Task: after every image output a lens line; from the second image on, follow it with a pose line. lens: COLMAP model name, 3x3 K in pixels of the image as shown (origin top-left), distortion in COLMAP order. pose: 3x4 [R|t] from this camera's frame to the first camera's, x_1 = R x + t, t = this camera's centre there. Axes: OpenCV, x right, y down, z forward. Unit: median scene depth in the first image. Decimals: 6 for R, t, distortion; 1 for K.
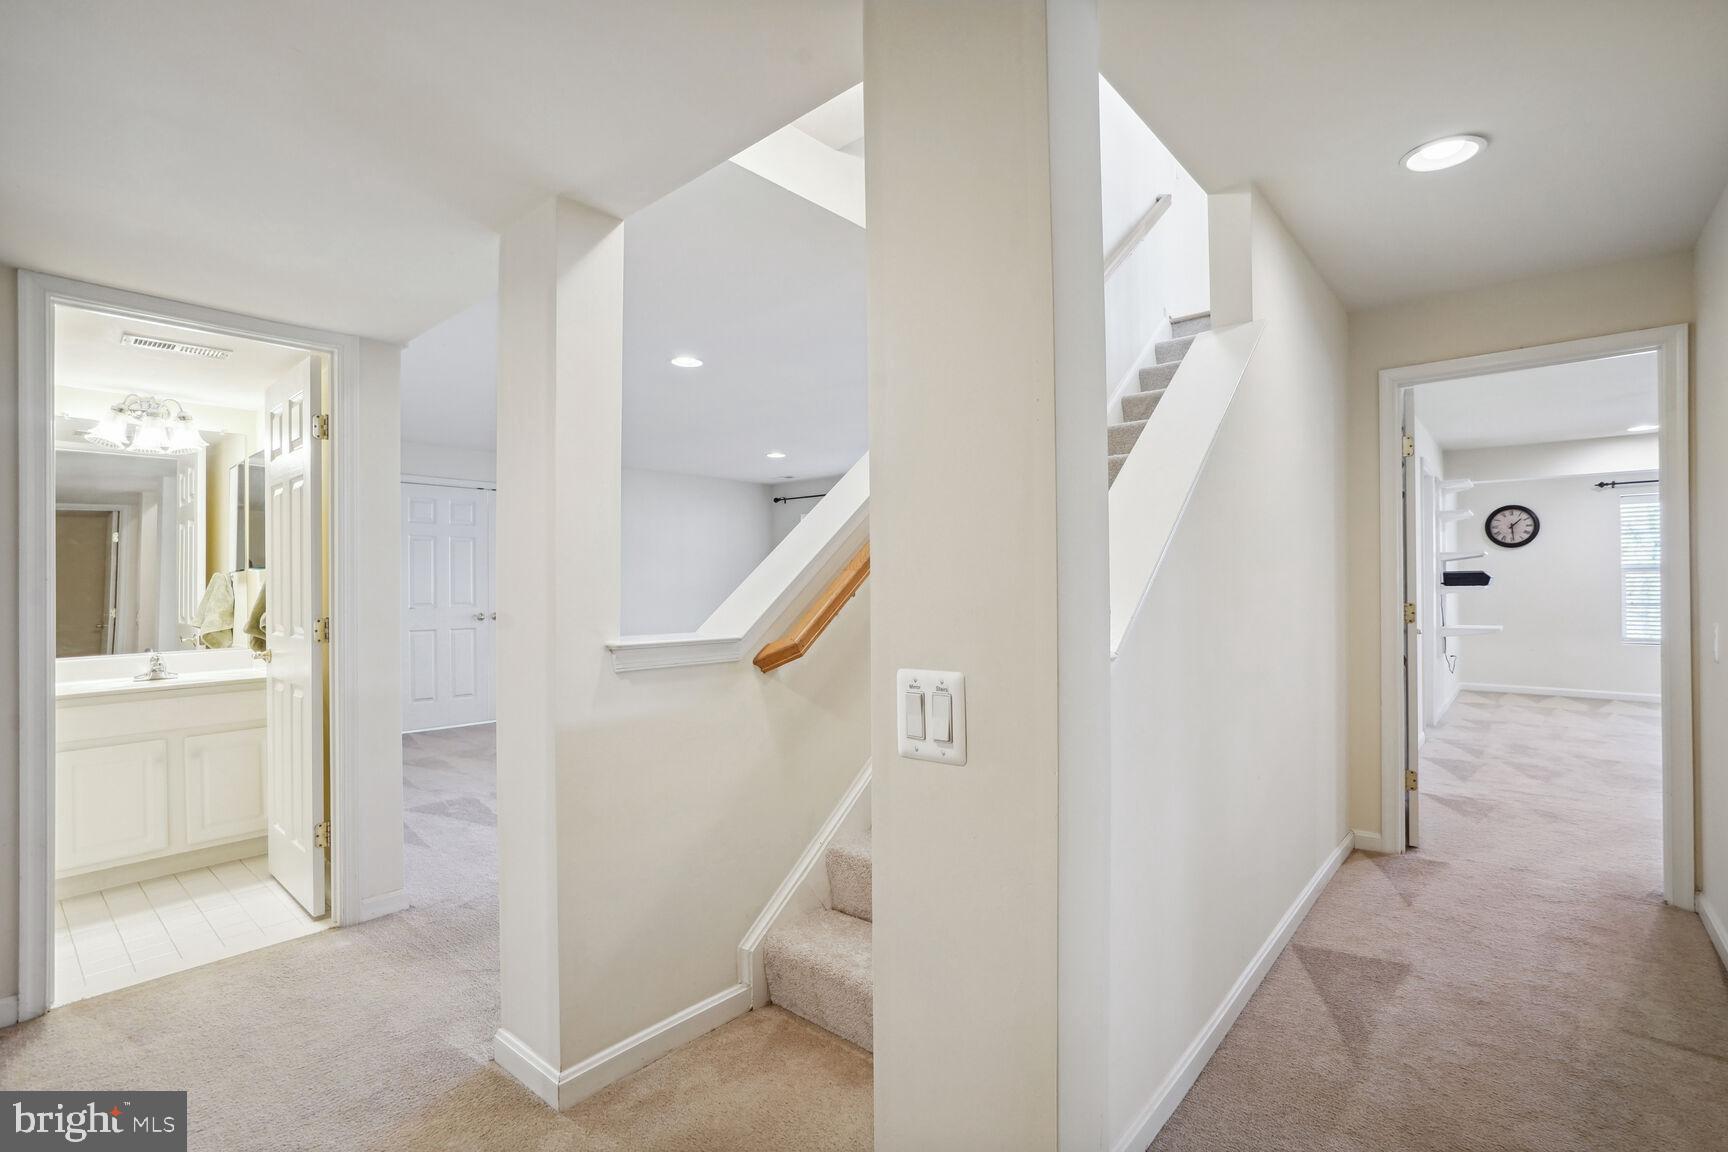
lens RADIAL K [[796.8, 0, 857.9], [0, 796.8, 570.1], [0, 0, 1]] dist [-0.009356, 0.004424]
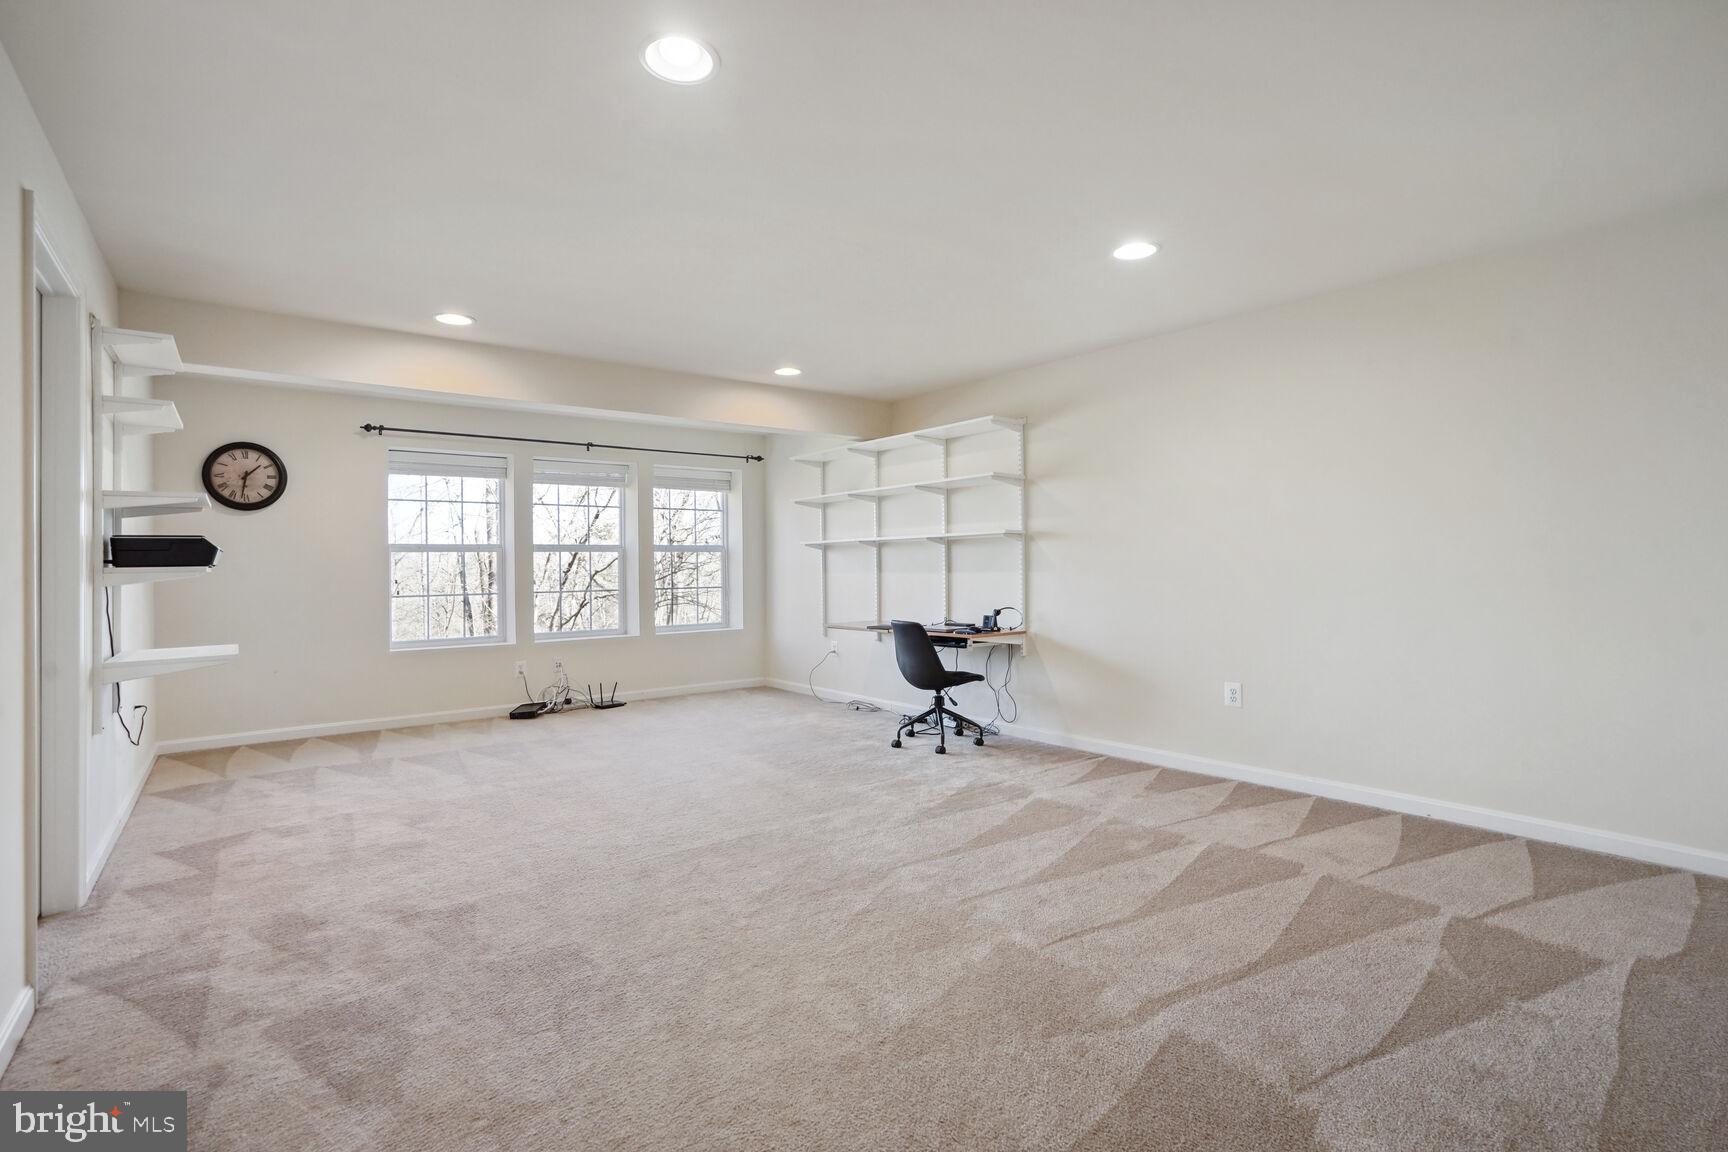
lens RADIAL K [[796.8, 0, 855.7], [0, 796.8, 565.1], [0, 0, 1]] dist [-0.009356, 0.004424]
pose [[0.204228, 0.002201, 0.978921, 0.340172], [-0.008798, 0.999961, -0.000413, 0.013031], [-0.978884, -0.008528, 0.204240, 0.439268]]
